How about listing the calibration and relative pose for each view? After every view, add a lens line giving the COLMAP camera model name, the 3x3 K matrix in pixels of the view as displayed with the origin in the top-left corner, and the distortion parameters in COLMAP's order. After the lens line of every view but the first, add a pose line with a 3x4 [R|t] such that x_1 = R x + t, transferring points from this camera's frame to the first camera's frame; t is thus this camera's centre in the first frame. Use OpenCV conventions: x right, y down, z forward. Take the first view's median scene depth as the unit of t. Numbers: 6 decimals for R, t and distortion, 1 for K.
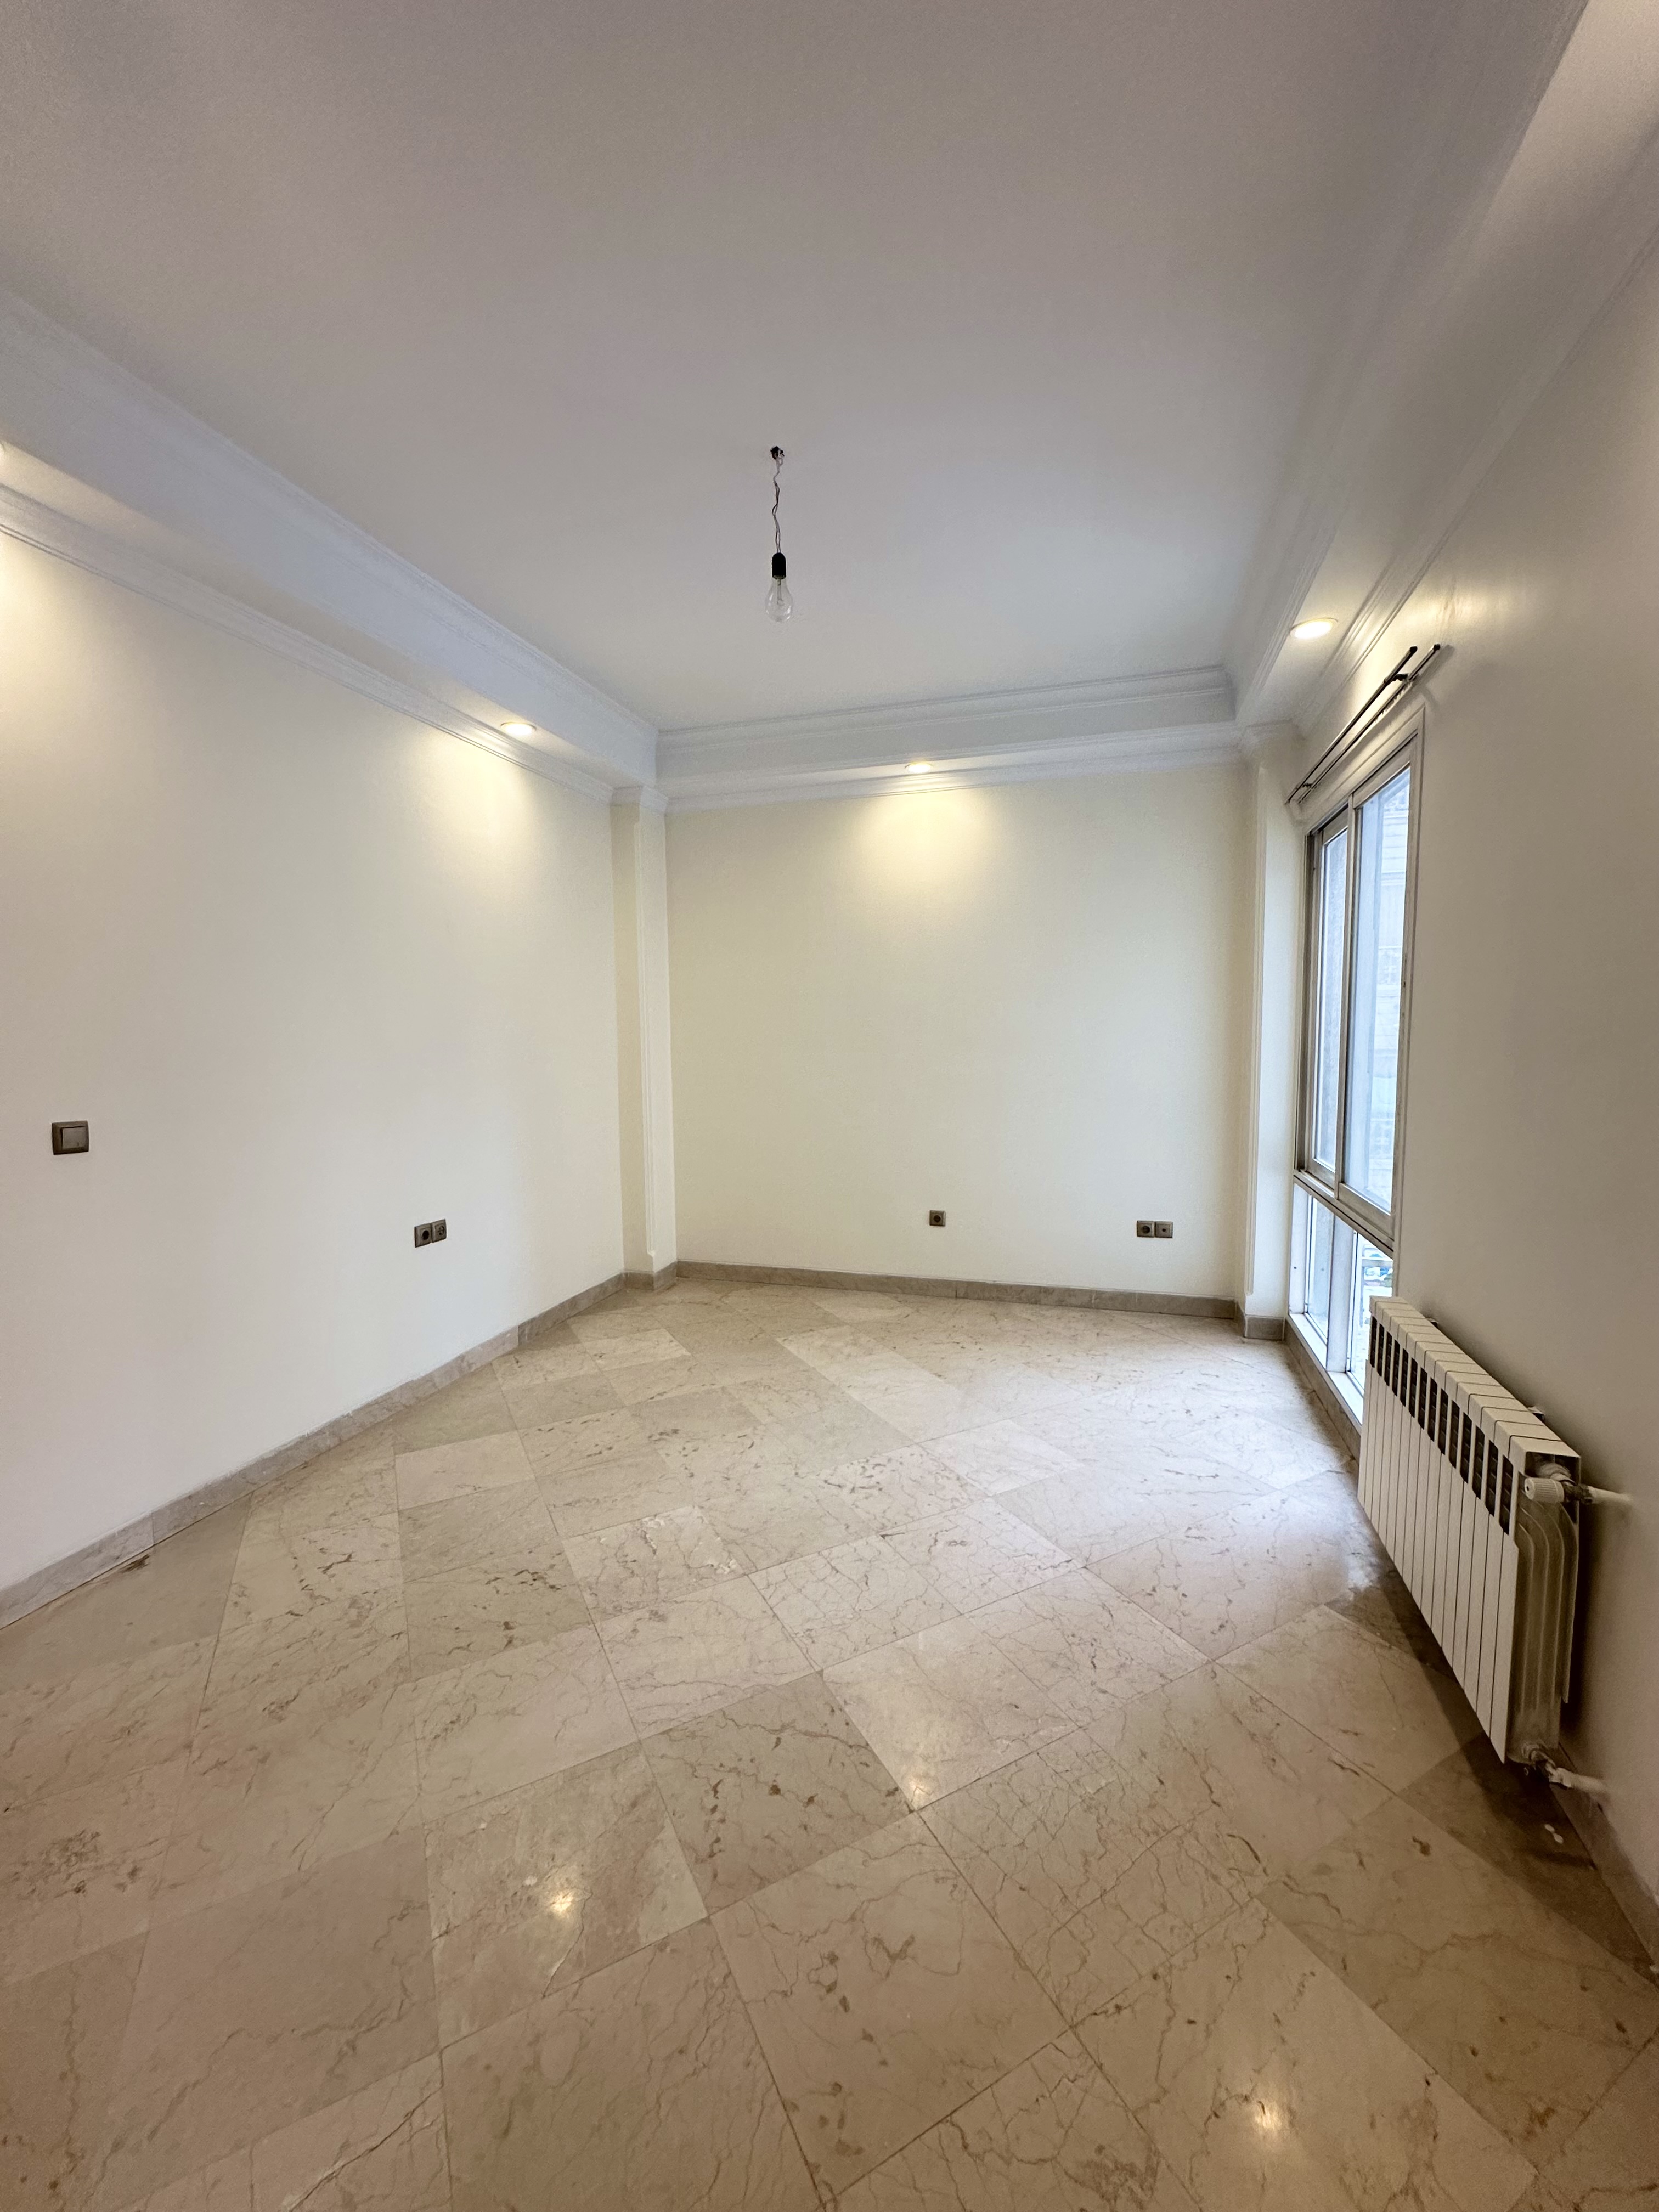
lens RADIAL K [[880.8, 0, 831.2], [0, 880.8, 1104.4], [0, 0, 1]] dist [-0.001813, 0.000186]
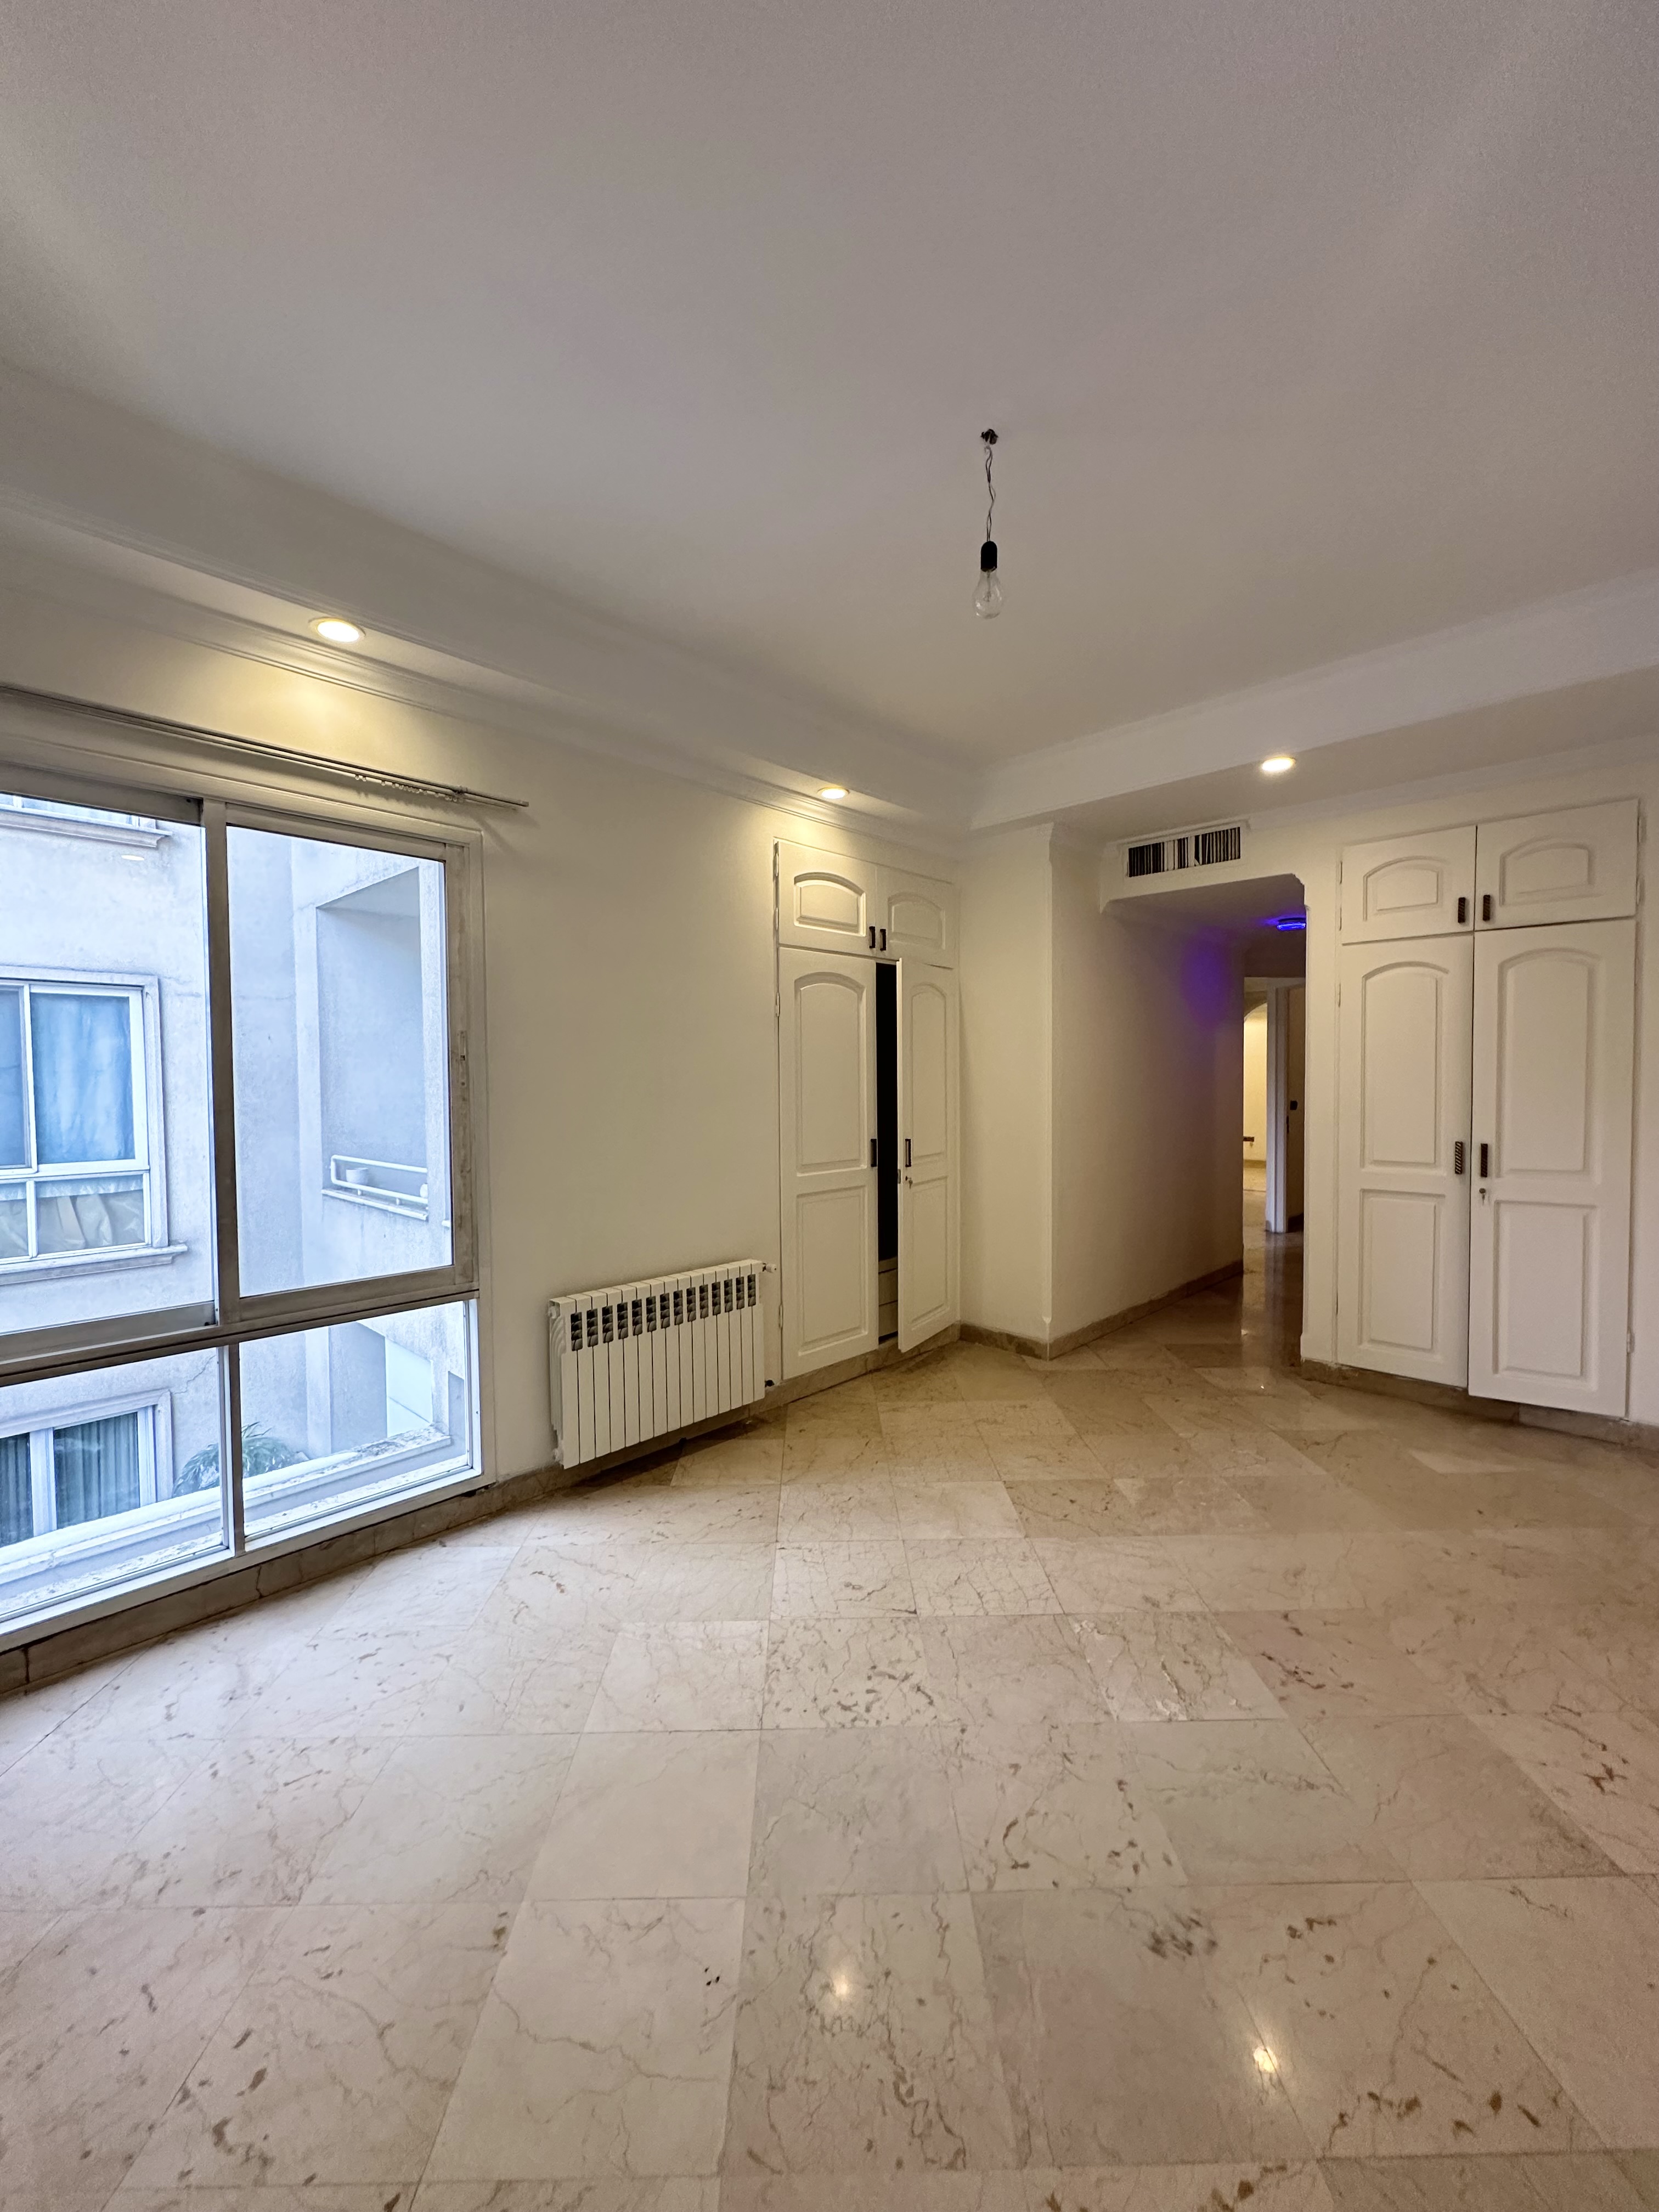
lens RADIAL K [[880.8, 0, 831.2], [0, 880.8, 1104.4], [0, 0, 1]] dist [-0.001813, 0.000186]
pose [[-0.890172, 0.004937, 0.455597, -0.311445], [0.056621, 0.993389, 0.099864, -0.169687], [-0.452092, 0.114692, -0.884567, 1.887112]]
